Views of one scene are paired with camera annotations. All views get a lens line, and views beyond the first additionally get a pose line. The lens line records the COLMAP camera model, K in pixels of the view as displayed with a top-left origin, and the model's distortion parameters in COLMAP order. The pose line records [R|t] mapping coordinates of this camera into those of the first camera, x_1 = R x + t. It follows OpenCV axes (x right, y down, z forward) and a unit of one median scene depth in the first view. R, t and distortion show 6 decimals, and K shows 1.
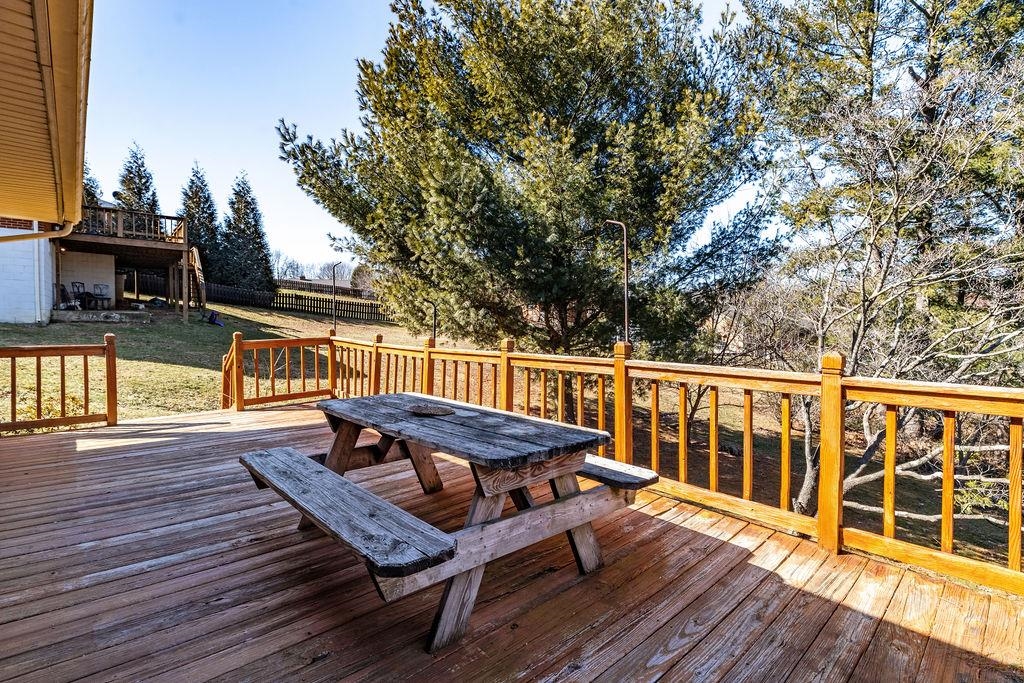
lens RADIAL K [[482.7, 0, 511.3], [0, 482.7, 335.3], [0, 0, 1]] dist [-0.000248, 0.000299]
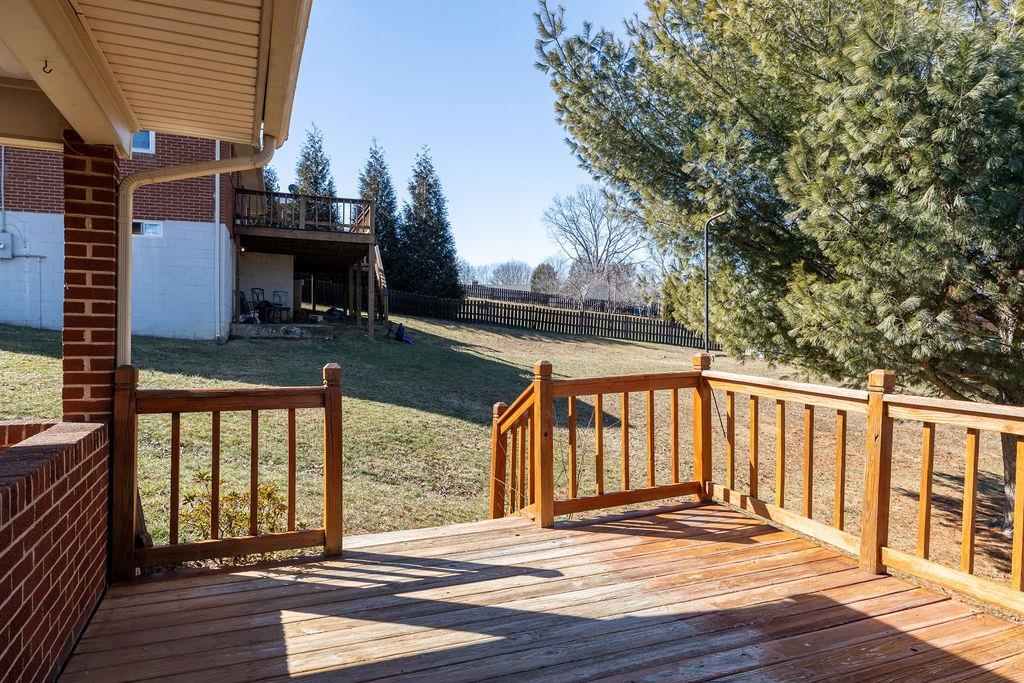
lens RADIAL K [[653.8, 0, 512.0], [0, 653.8, 341.5], [0, 0, 1]] dist [-0.001525, -0.003221]
pose [[0.938629, 0.002207, -0.344921, -0.125302], [-0.009866, 0.999742, -0.020452, -0.004024], [0.344787, 0.022599, 0.938409, 0.128339]]
